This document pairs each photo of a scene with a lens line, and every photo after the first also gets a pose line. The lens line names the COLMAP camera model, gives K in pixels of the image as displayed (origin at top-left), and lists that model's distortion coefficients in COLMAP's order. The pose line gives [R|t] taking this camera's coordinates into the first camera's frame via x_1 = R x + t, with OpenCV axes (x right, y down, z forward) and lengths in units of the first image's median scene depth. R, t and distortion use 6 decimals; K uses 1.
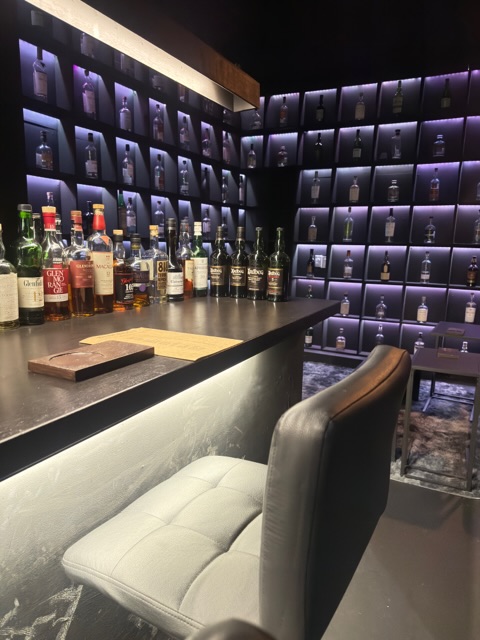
lens RADIAL K [[449.5, 0, 242.1], [0, 449.5, 319.2], [0, 0, 1]] dist [0.008266, -0.012912]
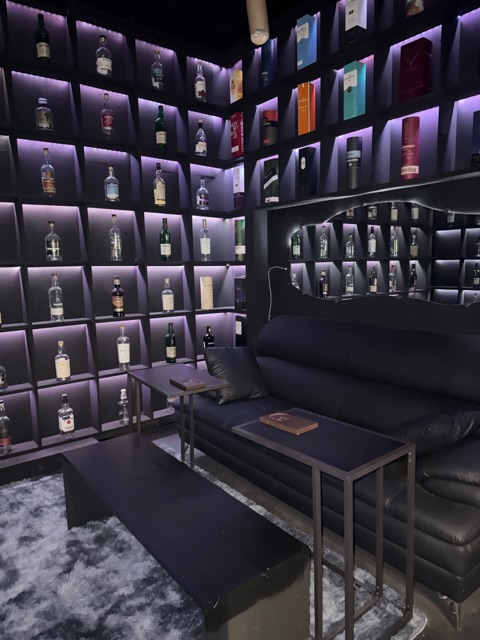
lens RADIAL K [[449.5, 0, 240.6], [0, 449.5, 323.9], [0, 0, 1]] dist [0.008266, -0.012912]
pose [[0.411287, -0.155482, 0.898147, -0.078669], [0.186546, 0.978846, 0.084028, -0.078730], [-0.892213, 0.132986, 0.431591, 0.456715]]
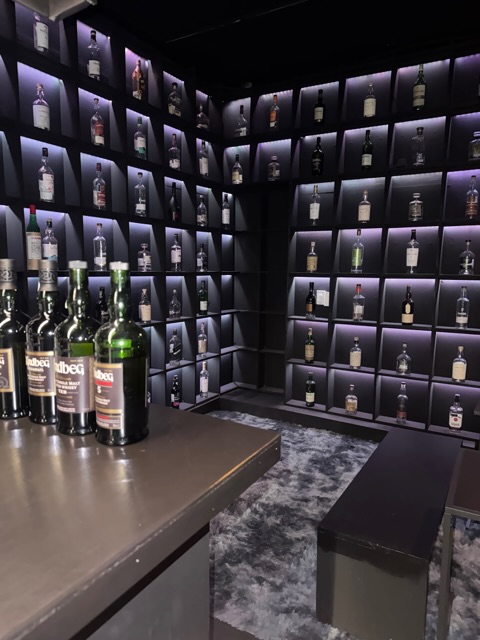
lens RADIAL K [[449.5, 0, 238.2], [0, 449.5, 320.4], [0, 0, 1]] dist [0.008266, -0.012912]
pose [[0.998499, -0.004095, -0.054611, 0.074454], [0.000994, 0.998392, -0.056681, -0.049727], [0.054755, 0.056542, 0.996898, 0.228274]]
